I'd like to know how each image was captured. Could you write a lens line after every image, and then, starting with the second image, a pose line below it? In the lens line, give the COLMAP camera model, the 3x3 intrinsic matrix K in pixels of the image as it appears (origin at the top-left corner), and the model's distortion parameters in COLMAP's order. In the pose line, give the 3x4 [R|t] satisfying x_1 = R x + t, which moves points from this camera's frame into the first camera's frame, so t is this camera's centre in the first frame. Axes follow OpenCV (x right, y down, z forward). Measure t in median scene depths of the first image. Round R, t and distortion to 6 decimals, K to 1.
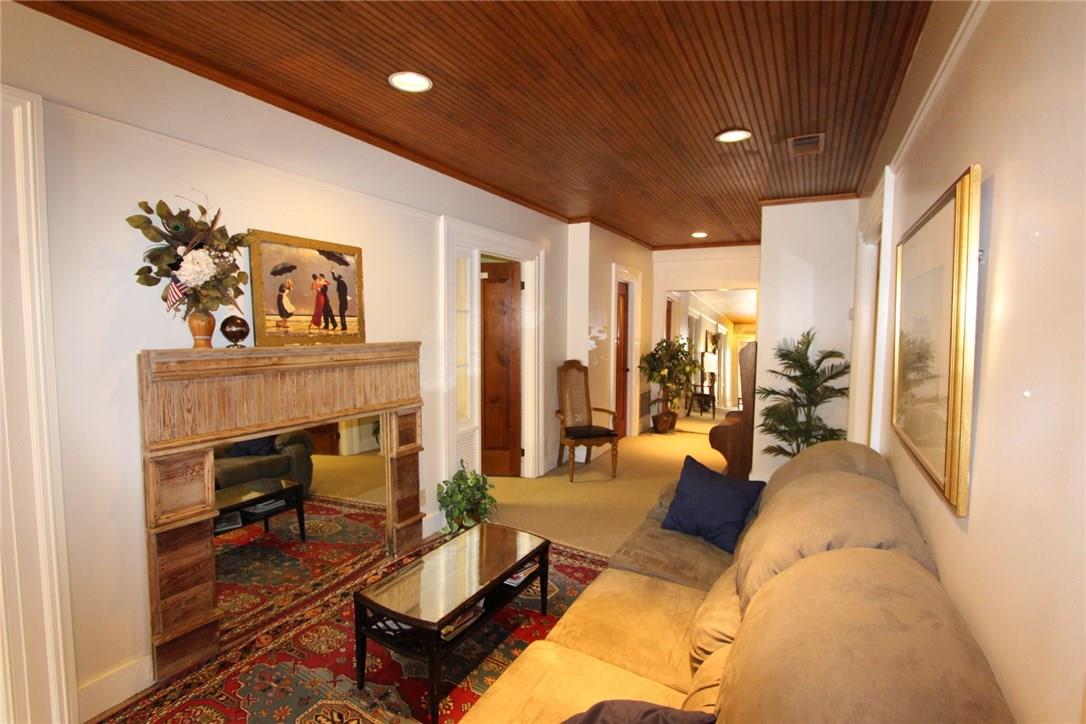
lens RADIAL K [[500.3, 0, 546.8], [0, 500.3, 361.7], [0, 0, 1]] dist [-0.017619, 0.001305]
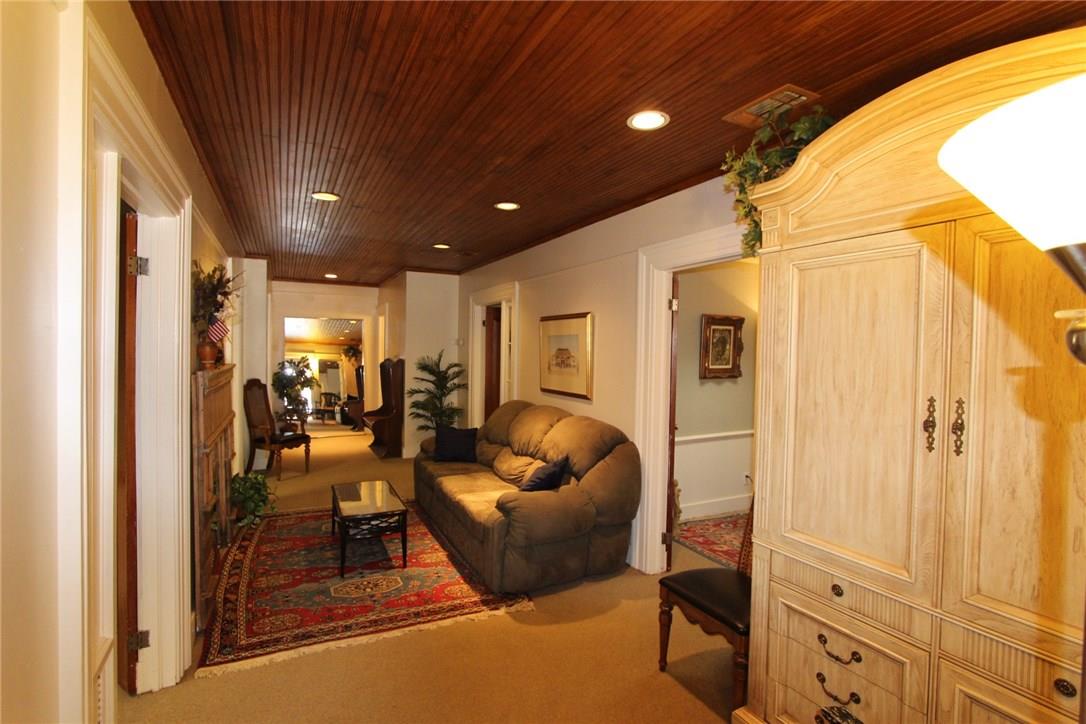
lens RADIAL K [[500.3, 0, 546.8], [0, 500.3, 361.7], [0, 0, 1]] dist [-0.017619, 0.001305]
pose [[0.564118, -0.020931, 0.825429, -0.630094], [0.058593, 0.998173, -0.014732, 0.015349], [-0.823613, 0.056675, 0.564314, -0.228454]]
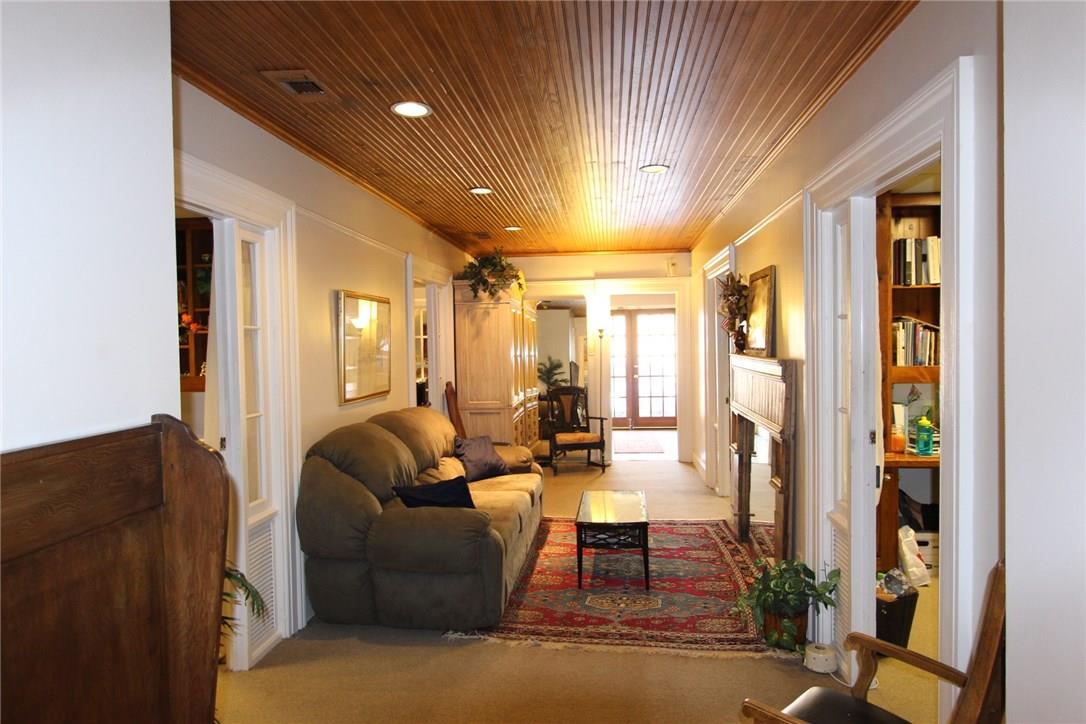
lens RADIAL K [[705.9, 0, 543.0], [0, 705.9, 362.0], [0, 0, 1]] dist [0.000950, 0.000064]
pose [[-0.923389, 0.014770, -0.383580, 0.426792], [-0.026252, 0.994490, 0.101488, -0.110394], [0.382966, 0.103782, -0.917914, 1.481744]]
